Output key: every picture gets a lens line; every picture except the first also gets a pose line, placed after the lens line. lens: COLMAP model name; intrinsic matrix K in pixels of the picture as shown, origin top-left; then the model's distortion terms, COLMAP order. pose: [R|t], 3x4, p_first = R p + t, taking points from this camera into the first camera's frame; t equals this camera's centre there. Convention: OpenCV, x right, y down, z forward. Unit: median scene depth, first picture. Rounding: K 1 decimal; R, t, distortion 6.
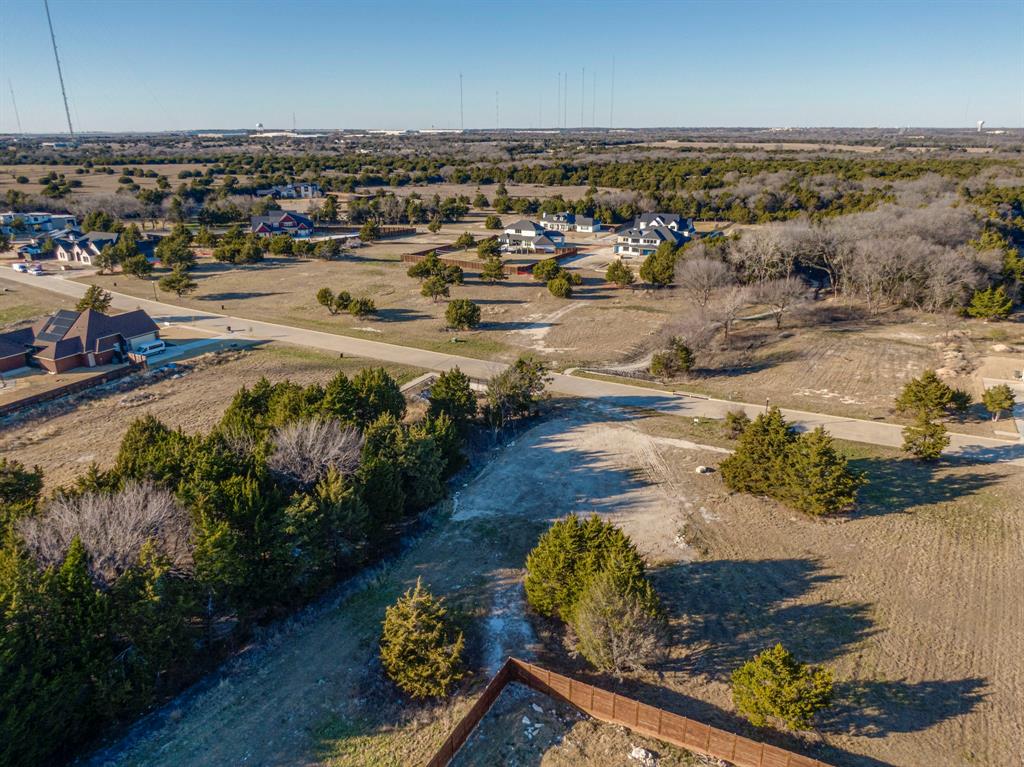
lens RADIAL K [[728.0, 0, 513.5], [0, 728.0, 390.3], [0, 0, 1]] dist [0.033715, -0.054918]
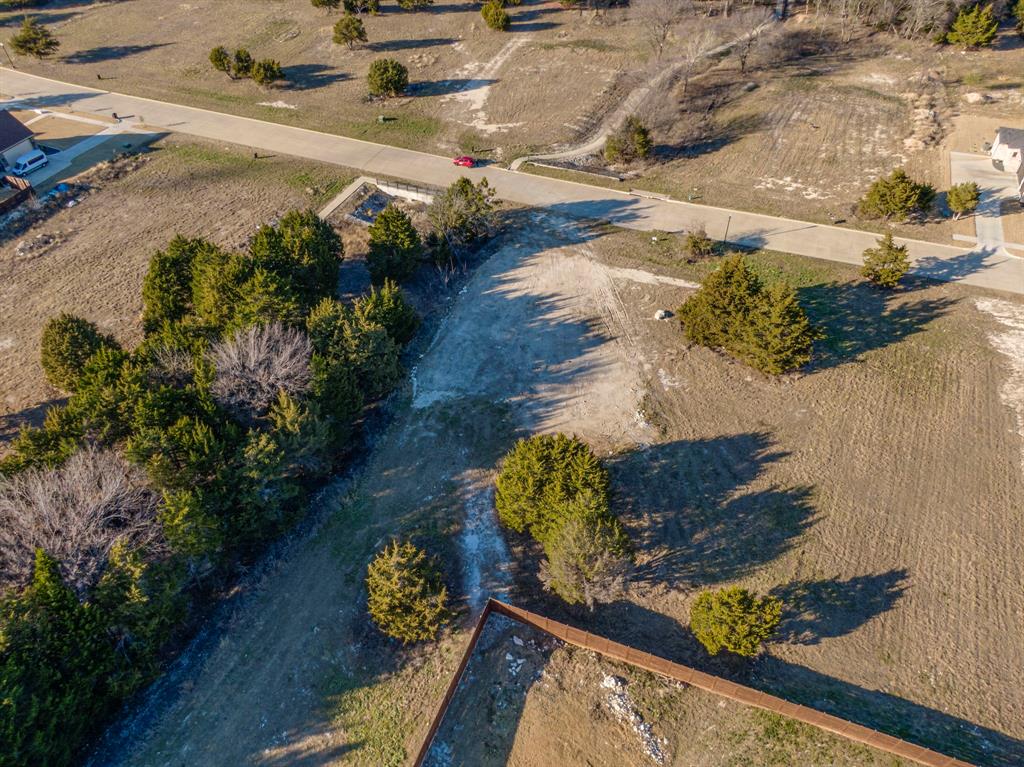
lens RADIAL K [[728.0, 0, 513.5], [0, 728.0, 390.3], [0, 0, 1]] dist [0.033715, -0.054918]
pose [[0.994941, -0.078486, 0.062703, -0.005723], [0.044808, 0.905362, 0.422270, -0.157654], [-0.089911, -0.417324, 0.904299, 0.062814]]
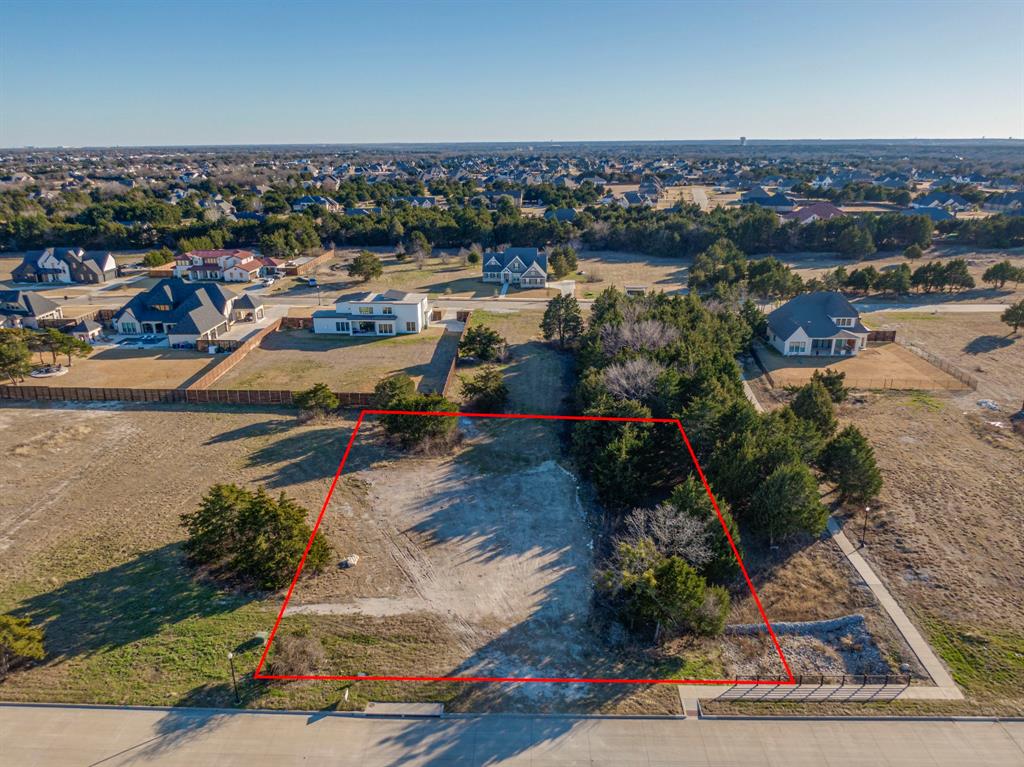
lens RADIAL K [[728.0, 0, 513.5], [0, 728.0, 390.3], [0, 0, 1]] dist [0.033715, -0.054918]
pose [[-0.903596, 0.147886, -0.402051, 0.281309], [-0.137589, 0.788610, 0.599303, -0.397669], [0.405690, 0.596845, -0.692237, 1.082706]]
